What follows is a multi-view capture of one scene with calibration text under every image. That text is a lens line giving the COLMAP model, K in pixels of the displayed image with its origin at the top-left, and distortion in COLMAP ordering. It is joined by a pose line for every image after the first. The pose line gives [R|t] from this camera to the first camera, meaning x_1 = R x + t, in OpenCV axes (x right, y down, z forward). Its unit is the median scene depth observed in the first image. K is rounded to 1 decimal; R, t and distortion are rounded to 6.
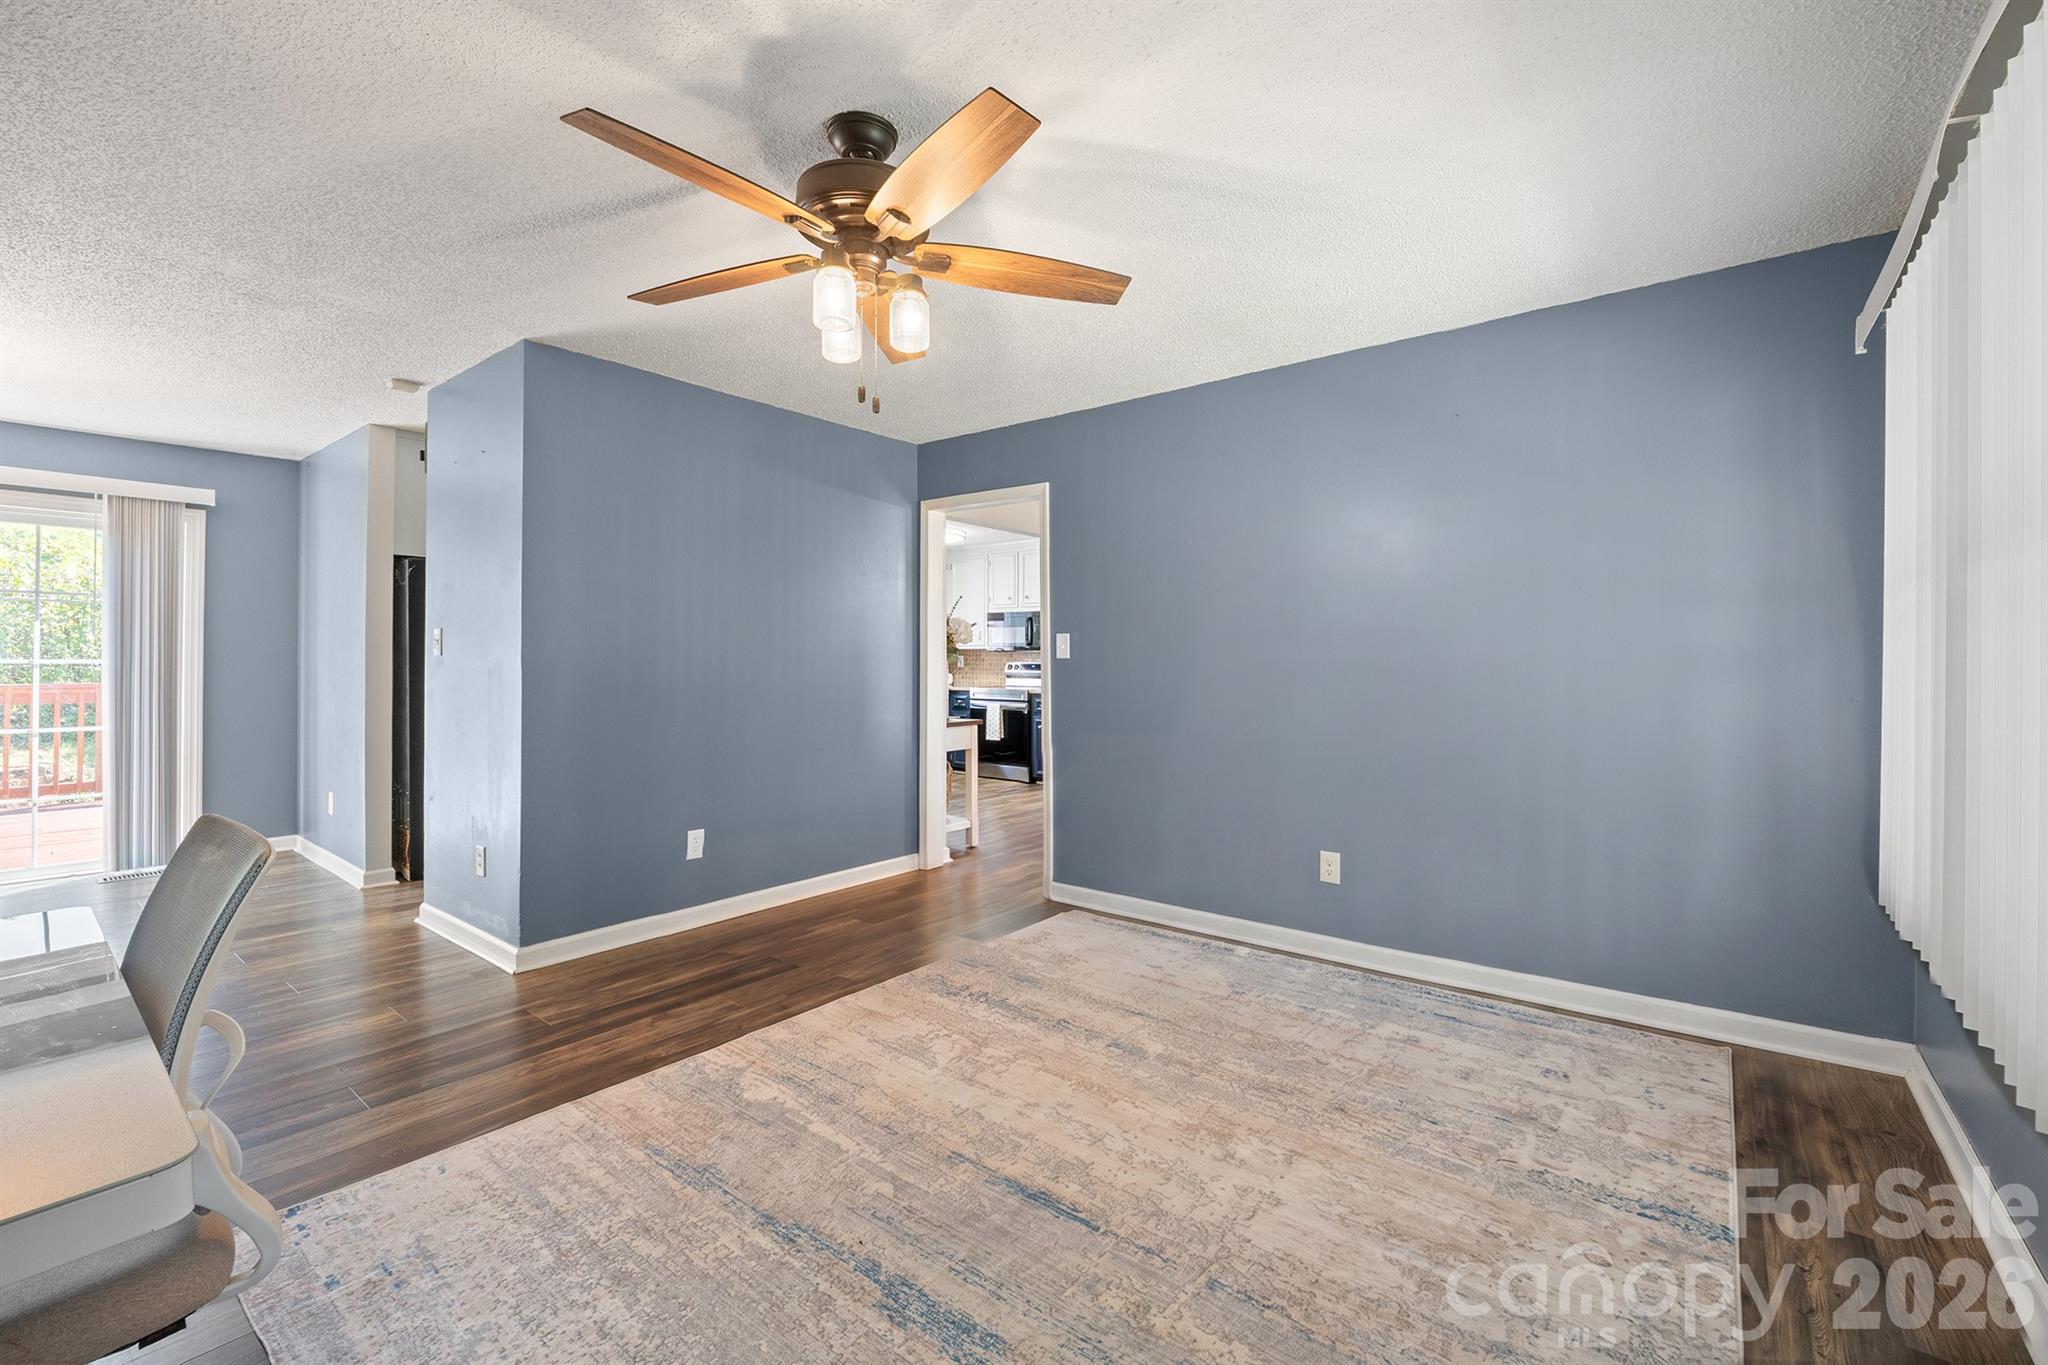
lens RADIAL K [[860.7, 0, 1032.3], [0, 860.7, 659.7], [0, 0, 1]] dist [-0.011826, 0.000311]
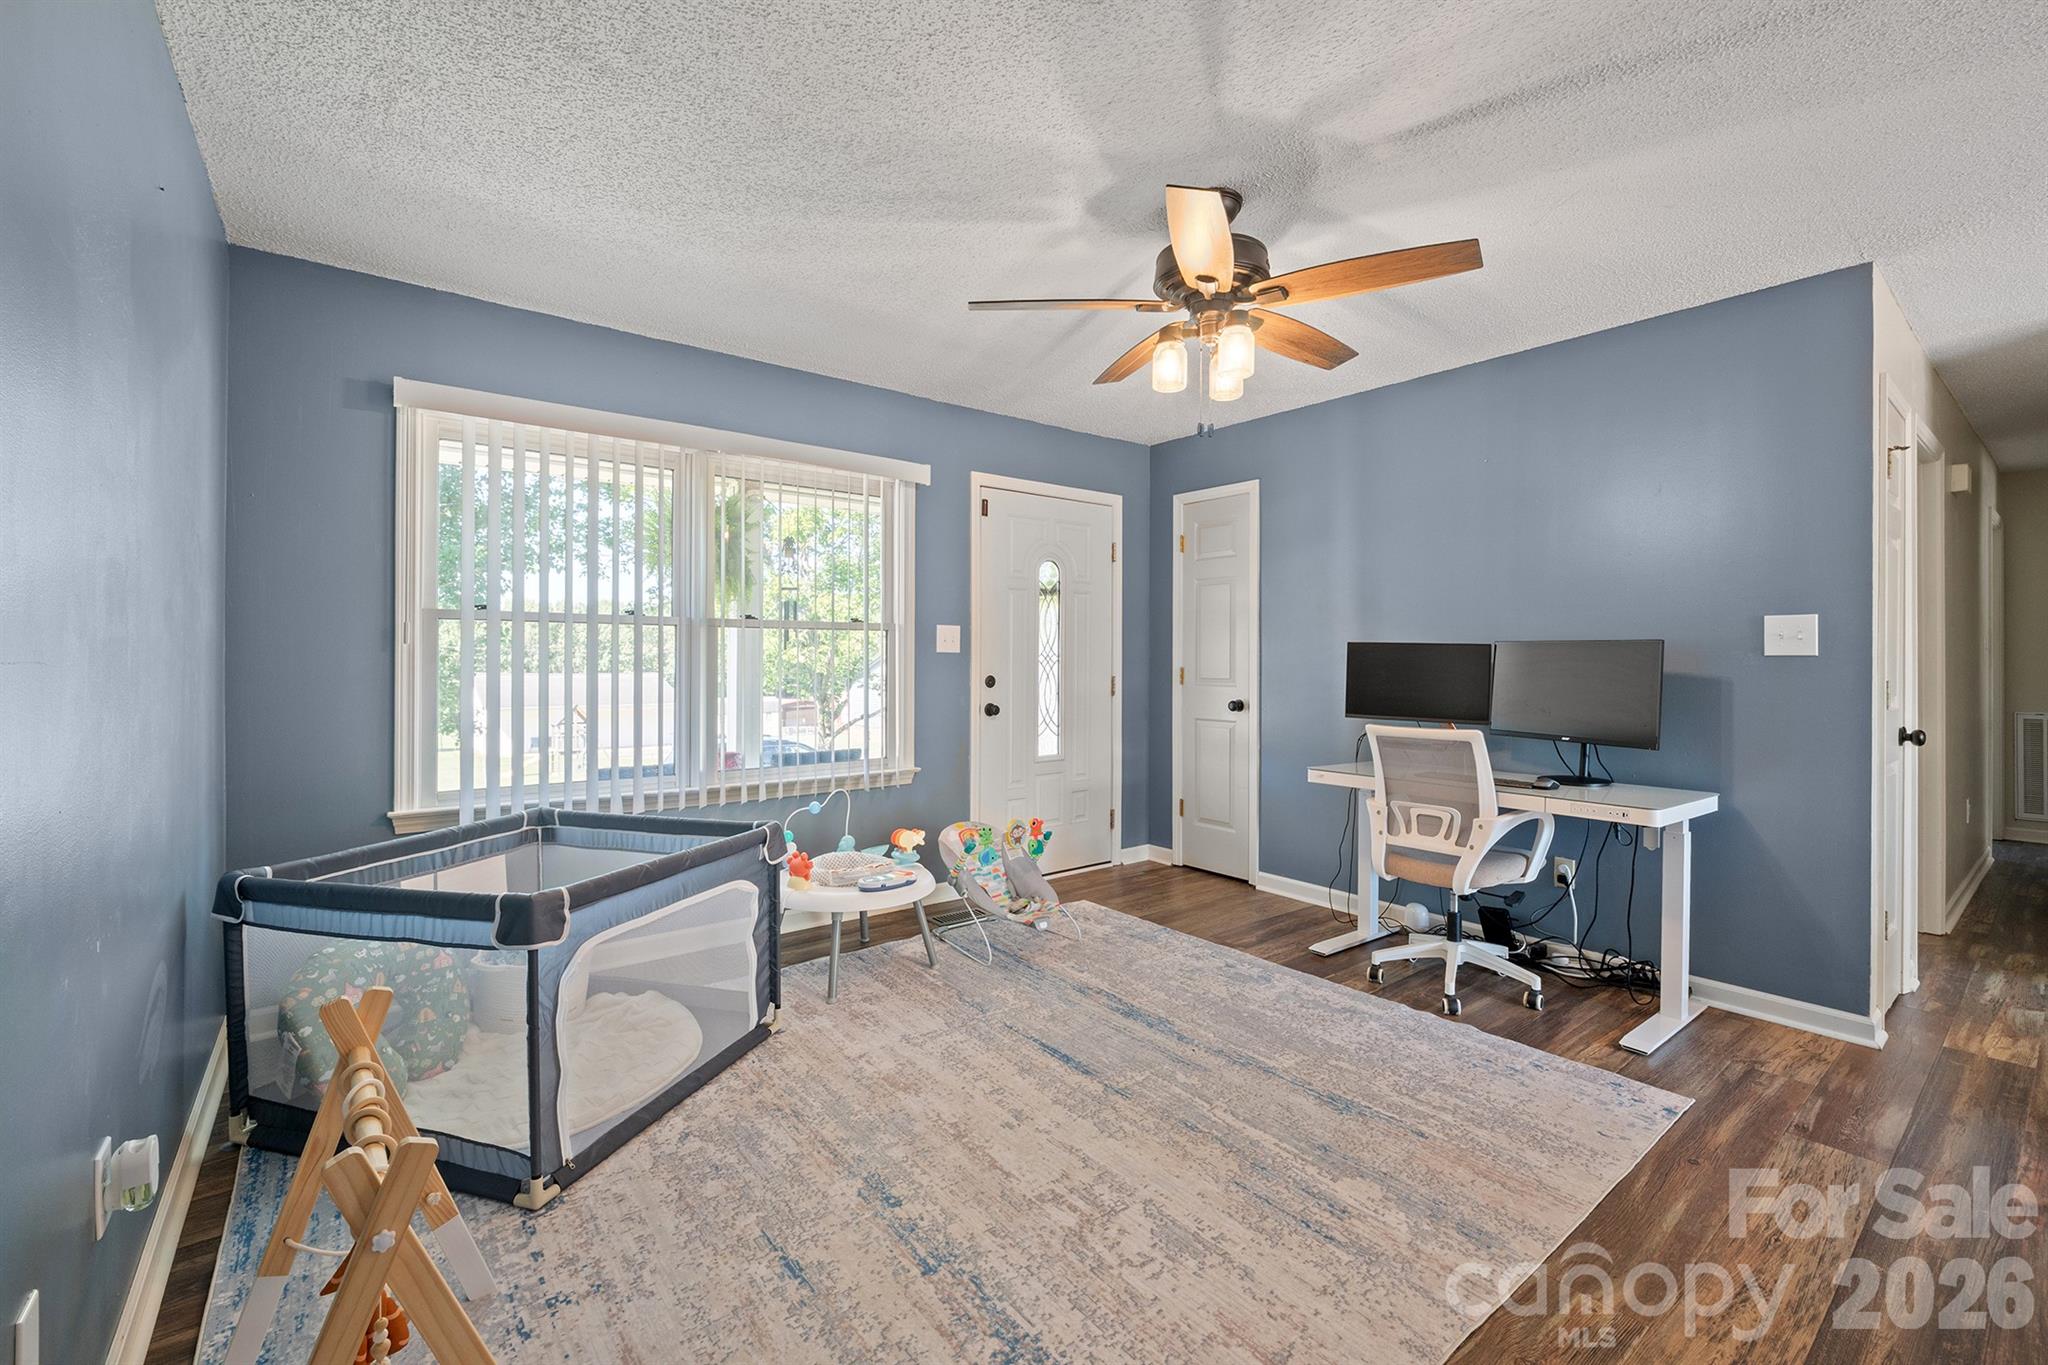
lens RADIAL K [[860.7, 0, 1032.3], [0, 860.7, 659.7], [0, 0, 1]] dist [-0.011826, 0.000311]
pose [[-0.971716, -0.003550, 0.236127, -0.202663], [-0.004146, 0.999989, -0.002025, 0.008732], [-0.236117, -0.002947, -0.971720, 1.857217]]
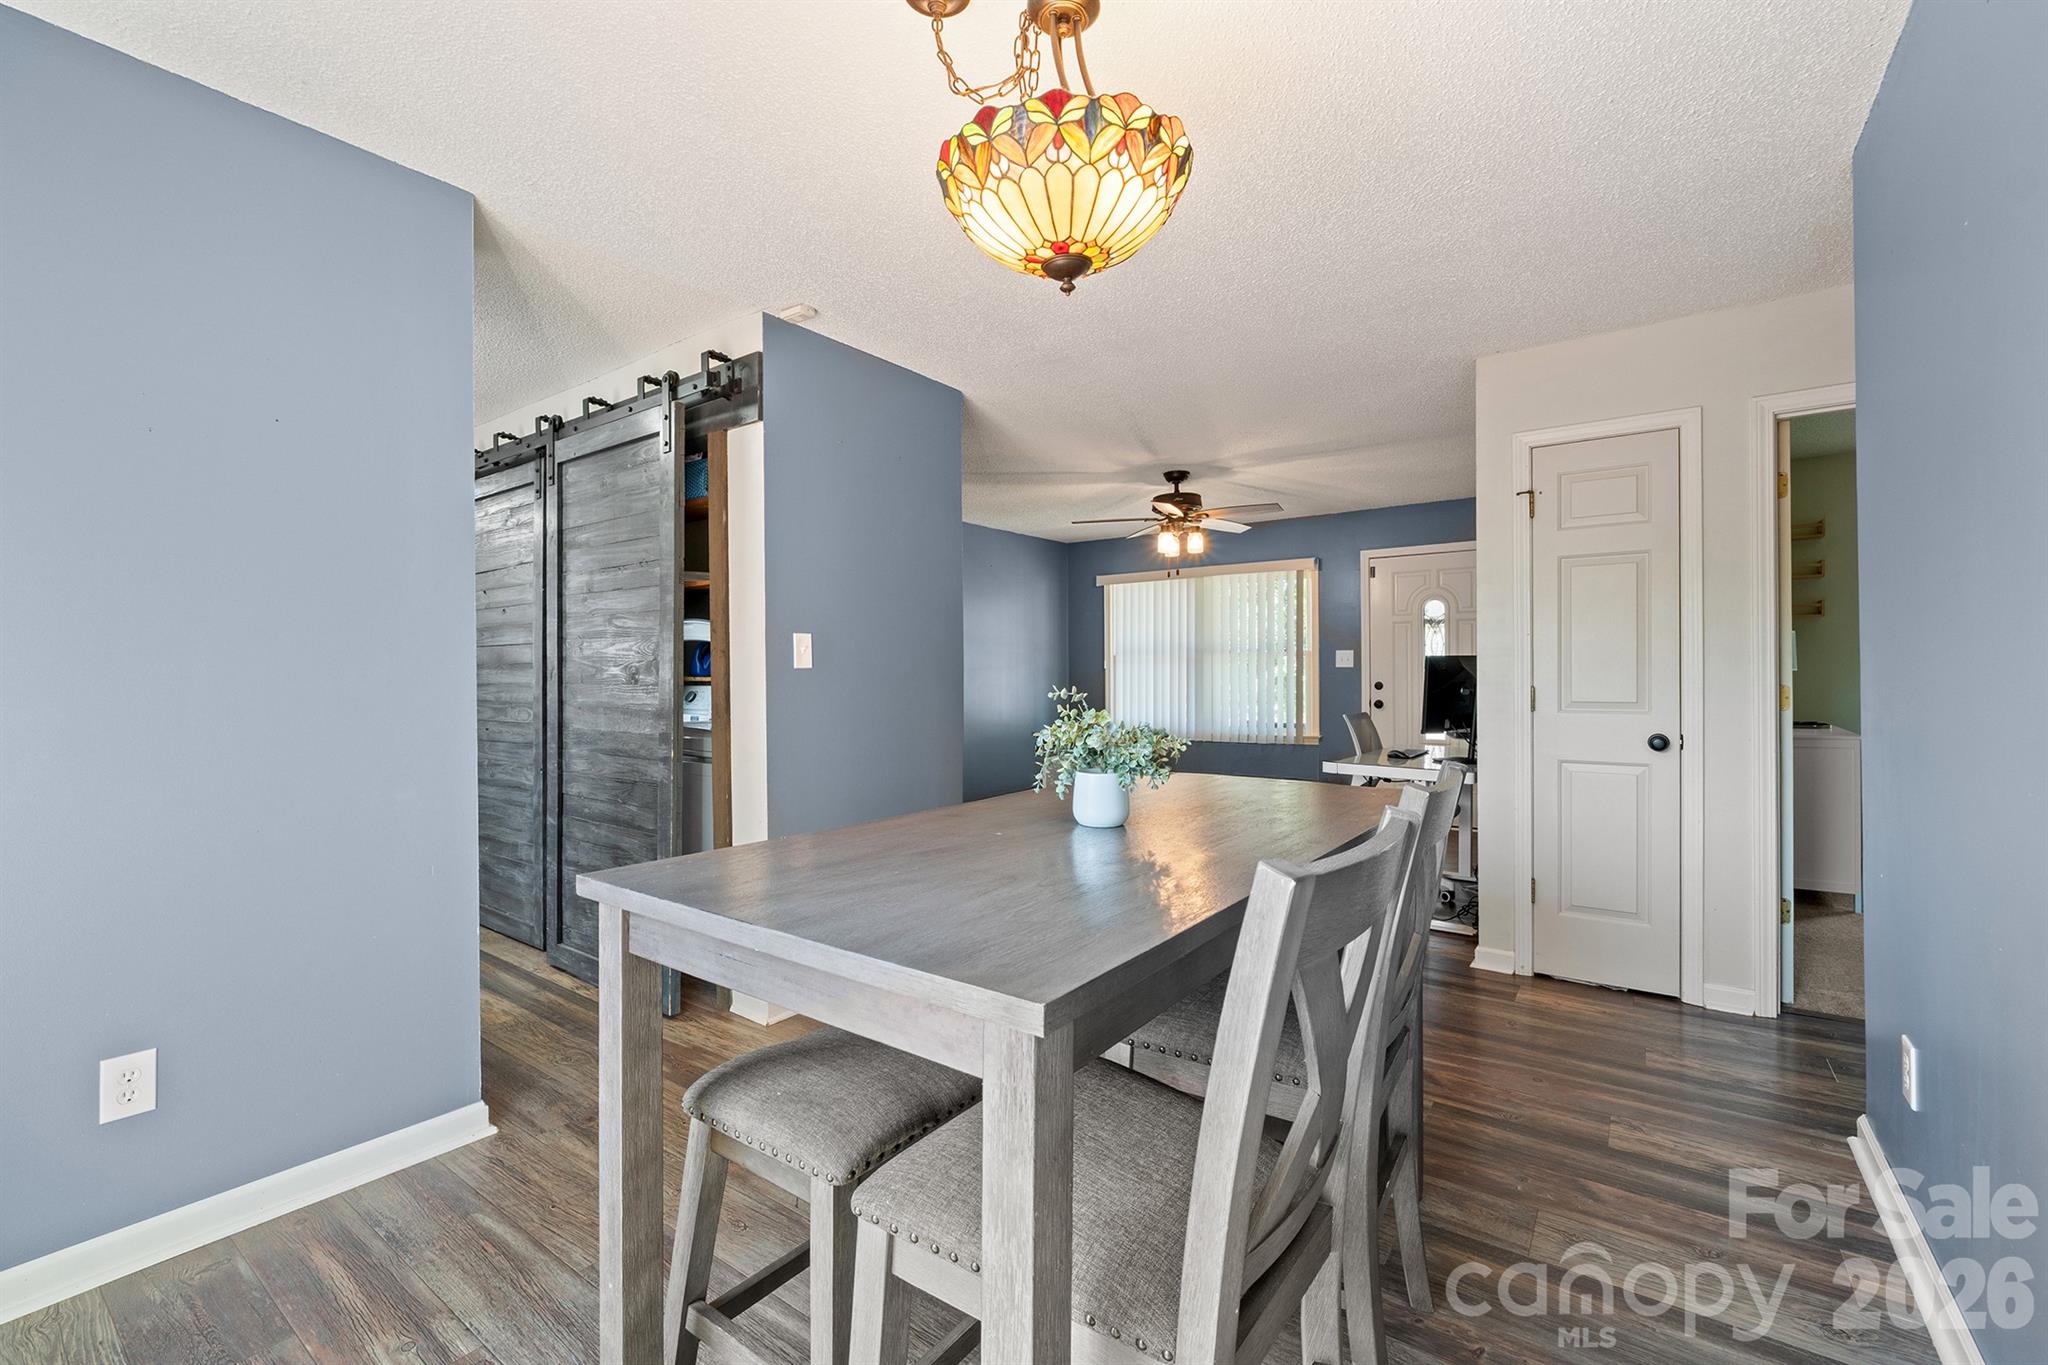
lens RADIAL K [[886.1, 0, 1042.4], [0, 886.1, 681.5], [0, 0, 1]] dist [0.027672, 0.000061]
pose [[-0.050522, -0.005601, 0.998707, -2.512115], [0.004737, 0.999972, 0.005848, 0.016387], [-0.998712, 0.005026, -0.050494, 1.325791]]
